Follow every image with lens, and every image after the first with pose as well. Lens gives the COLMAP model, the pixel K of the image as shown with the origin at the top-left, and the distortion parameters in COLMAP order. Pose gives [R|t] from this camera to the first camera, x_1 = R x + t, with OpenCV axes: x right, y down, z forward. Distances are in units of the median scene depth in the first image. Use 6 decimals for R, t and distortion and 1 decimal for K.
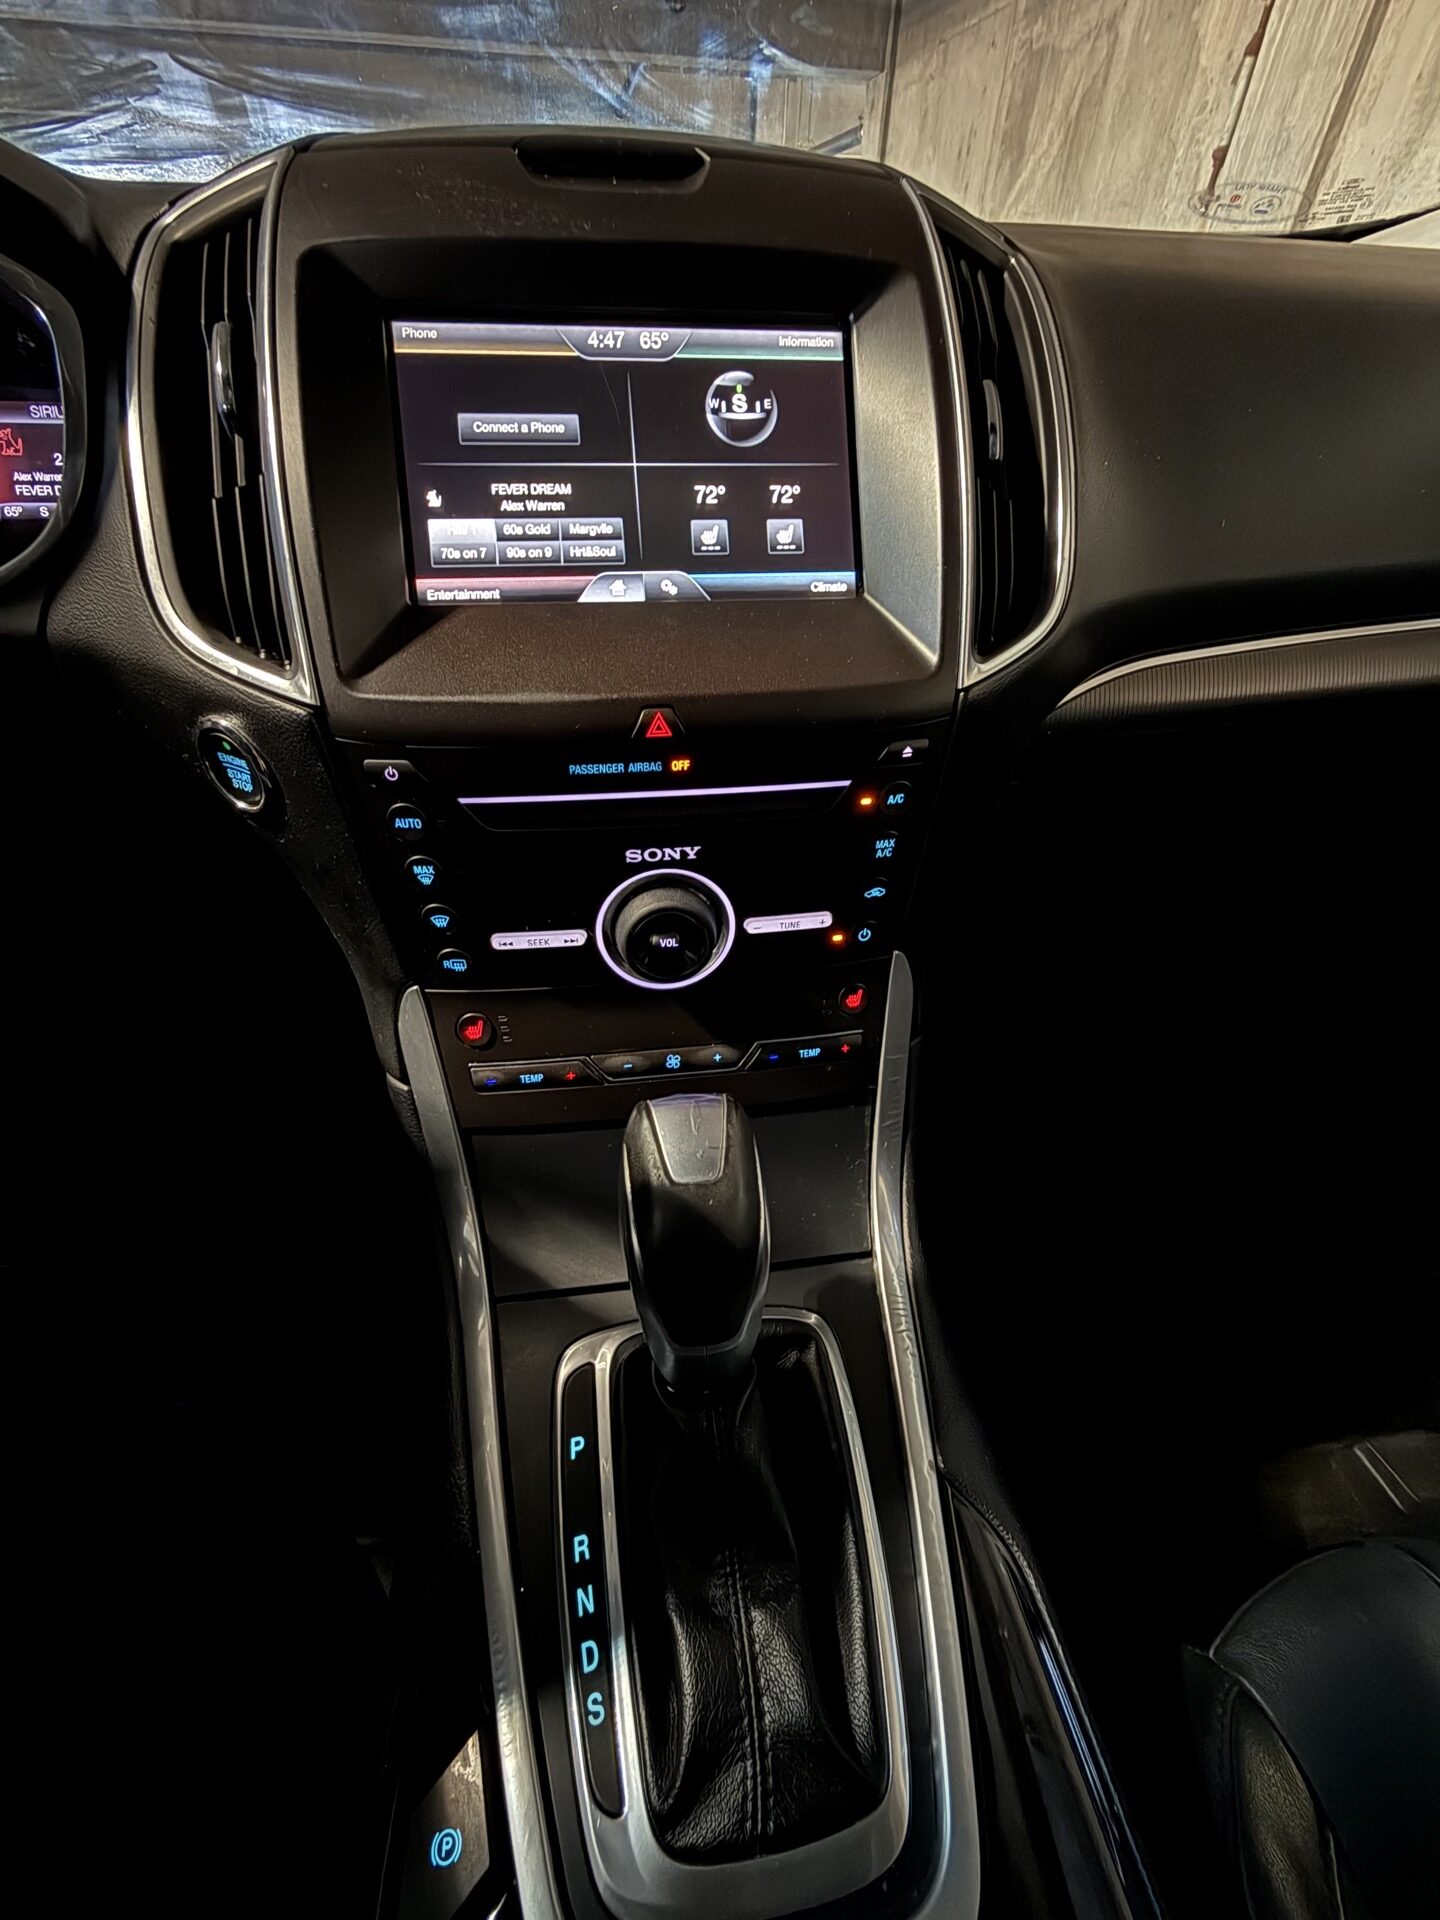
lens RADIAL K [[764.0, 0, 720.0], [0, 764.0, 960.0], [0, 0, 1]] dist [-0.008196, 0.002666]
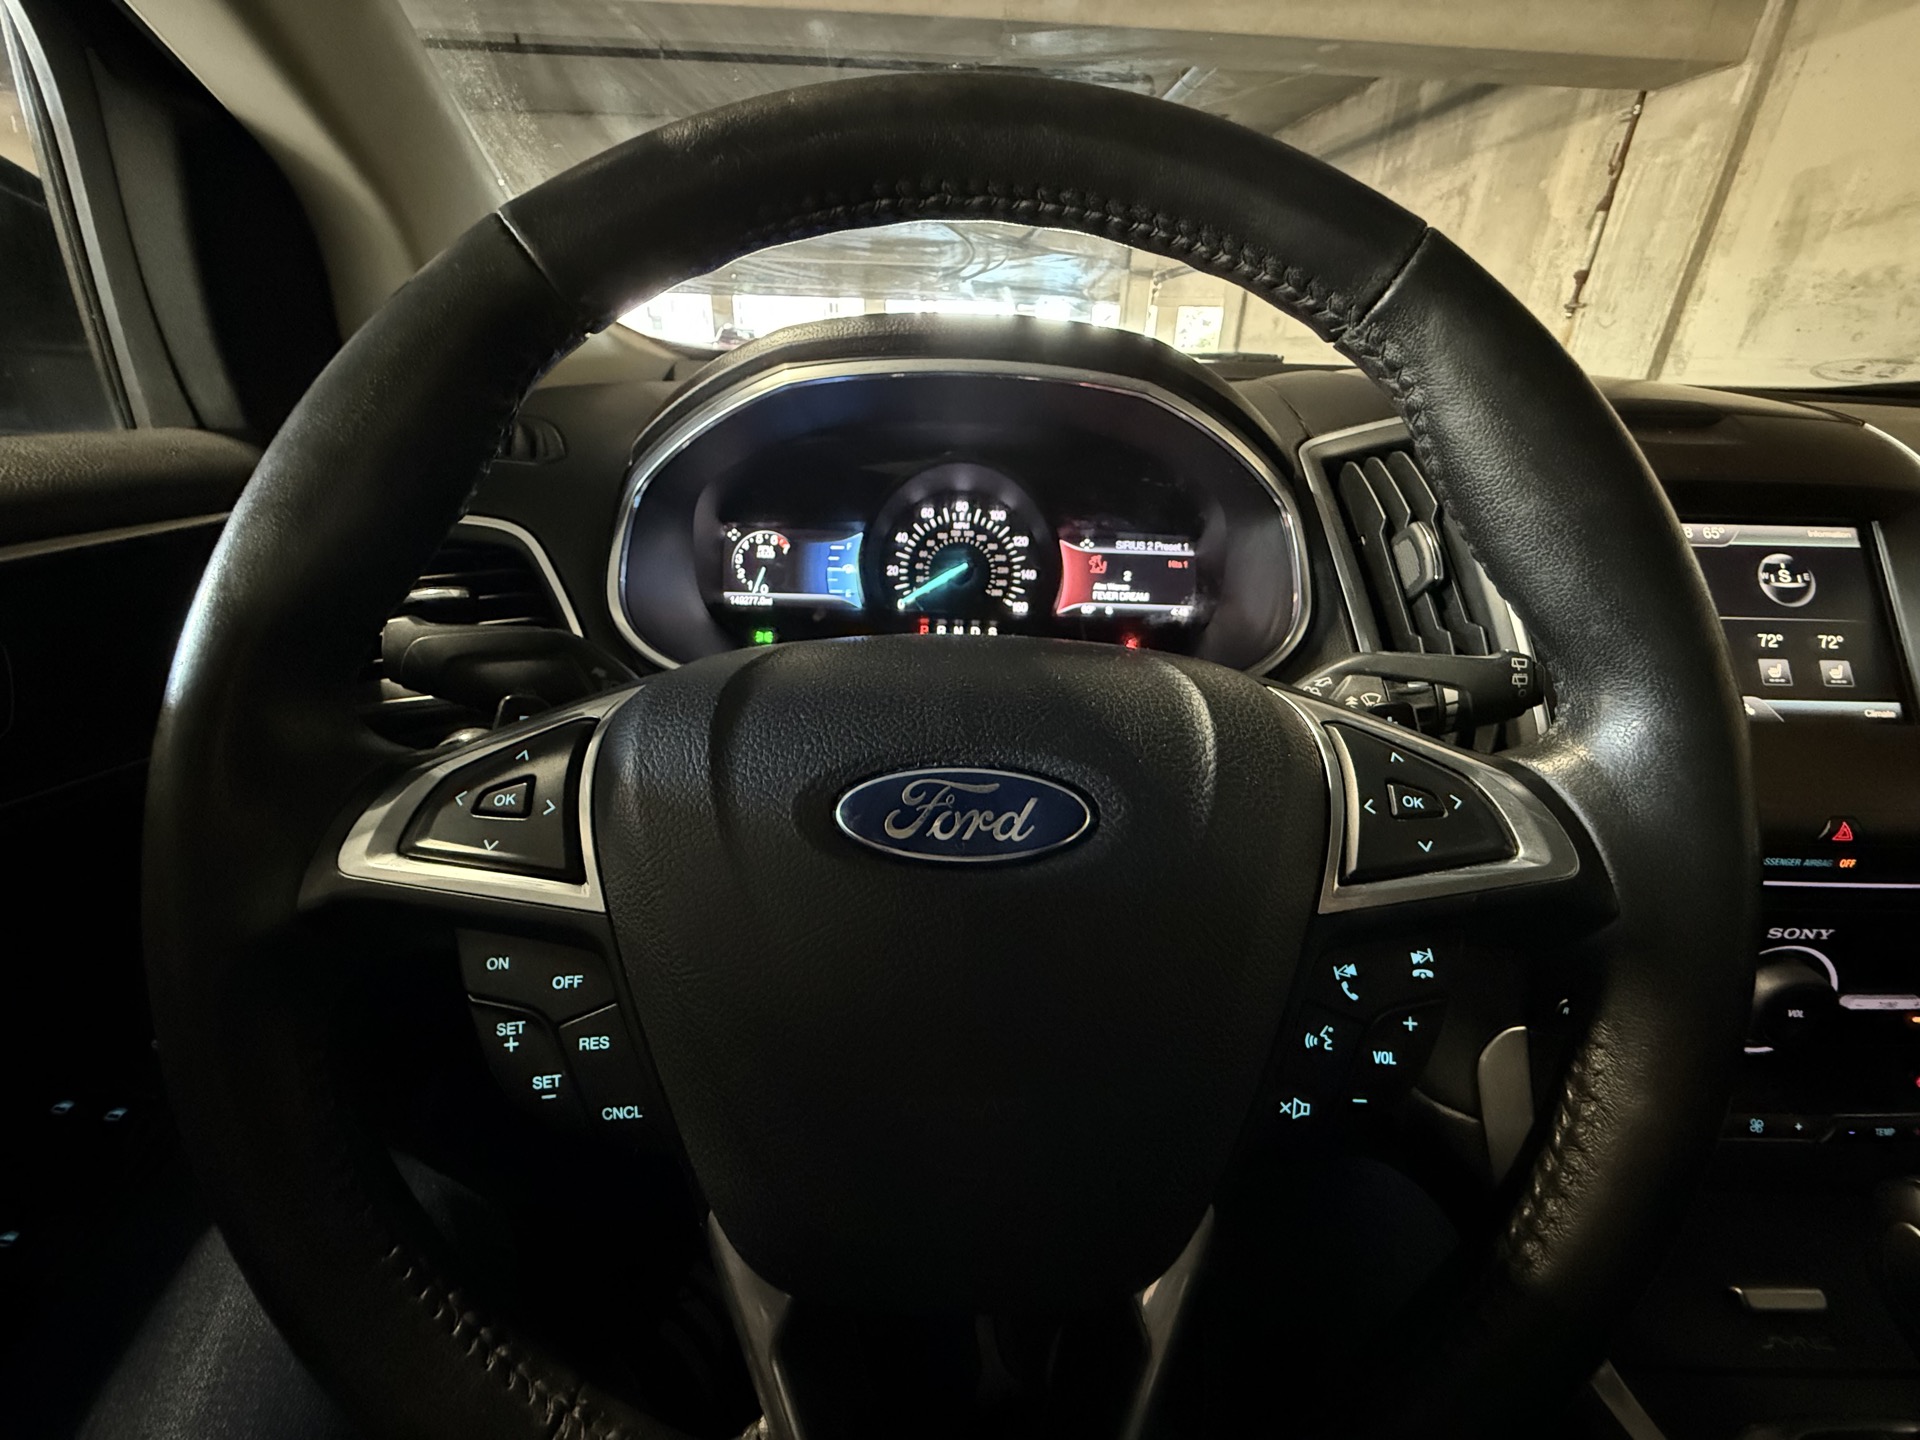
lens RADIAL K [[764.0, 0, 960.0], [0, 764.0, 720.0], [0, 0, 1]] dist [-0.008196, 0.002666]
pose [[0.989297, 0.059325, -0.133308, -1.162773], [-0.094188, 0.957417, -0.272913, -0.015165], [0.111441, 0.282548, 0.952758, -0.310715]]
